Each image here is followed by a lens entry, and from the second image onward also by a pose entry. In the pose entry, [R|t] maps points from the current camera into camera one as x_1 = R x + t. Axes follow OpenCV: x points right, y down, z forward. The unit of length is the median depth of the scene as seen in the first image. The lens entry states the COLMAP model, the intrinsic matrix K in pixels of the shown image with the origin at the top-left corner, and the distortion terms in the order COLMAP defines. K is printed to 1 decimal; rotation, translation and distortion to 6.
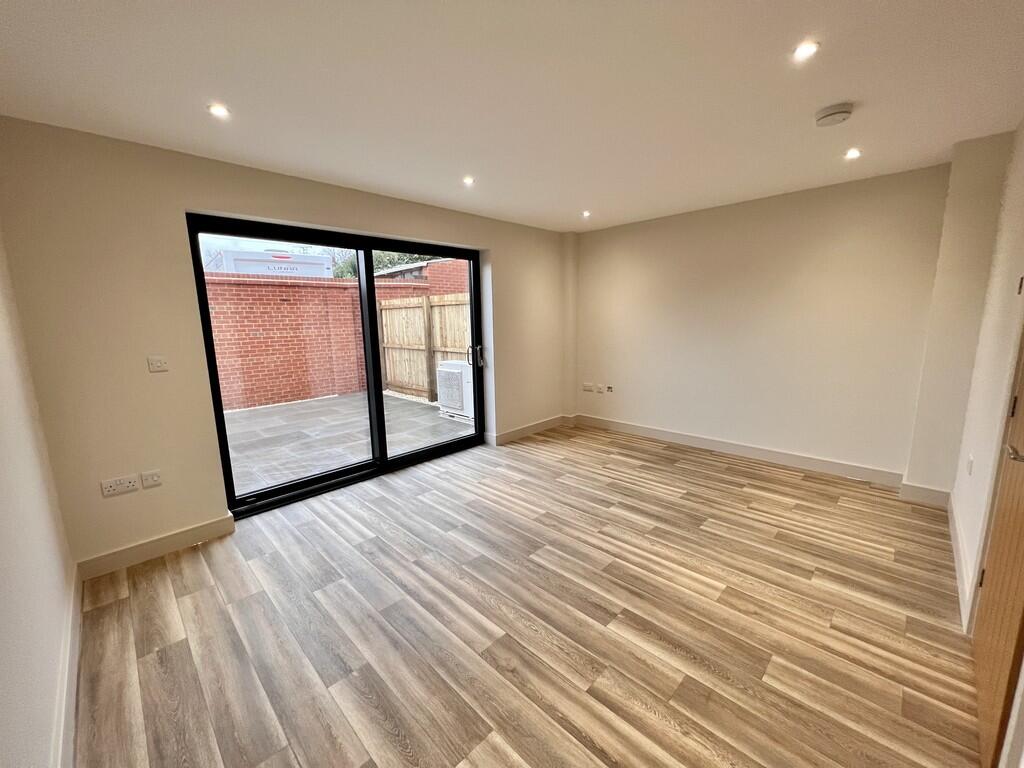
lens RADIAL K [[398.6, 0, 509.6], [0, 398.6, 400.0], [0, 0, 1]] dist [-0.001897, -0.000122]
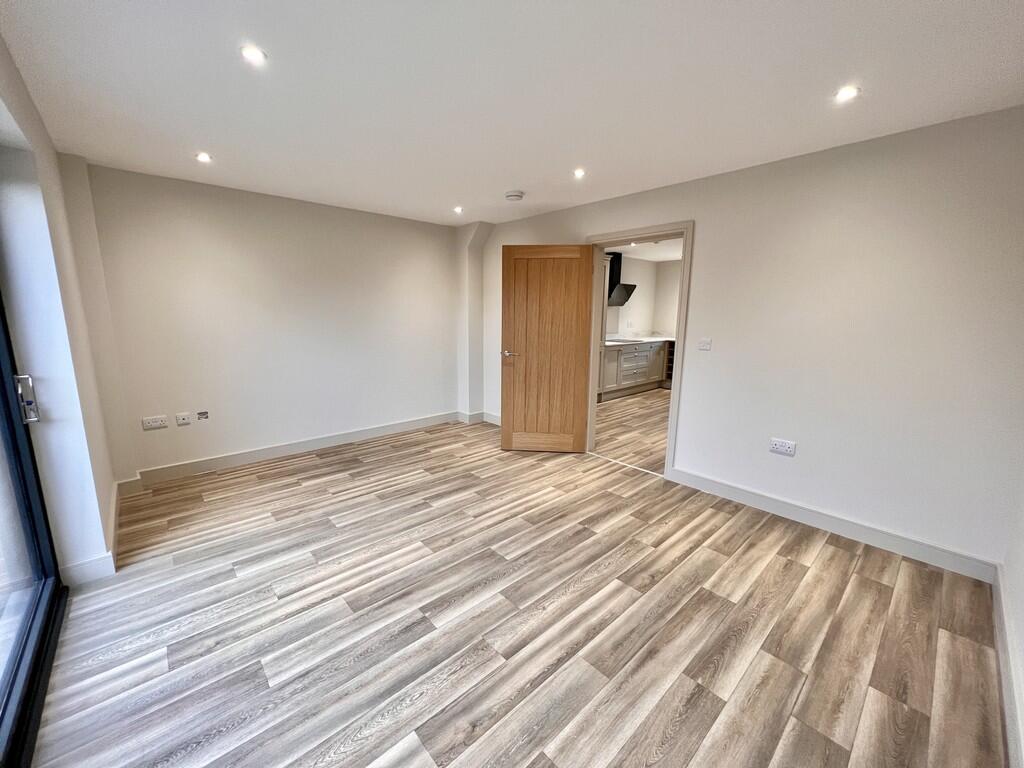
lens RADIAL K [[414.4, 0, 512.0], [0, 414.4, 384.0], [0, 0, 1]] dist [-0.001454, -0.000369]
pose [[0.049533, -0.153152, 0.986961, -0.587210], [0.194540, 0.970726, 0.140869, -0.105296], [-0.979643, 0.185026, 0.077877, 0.565305]]
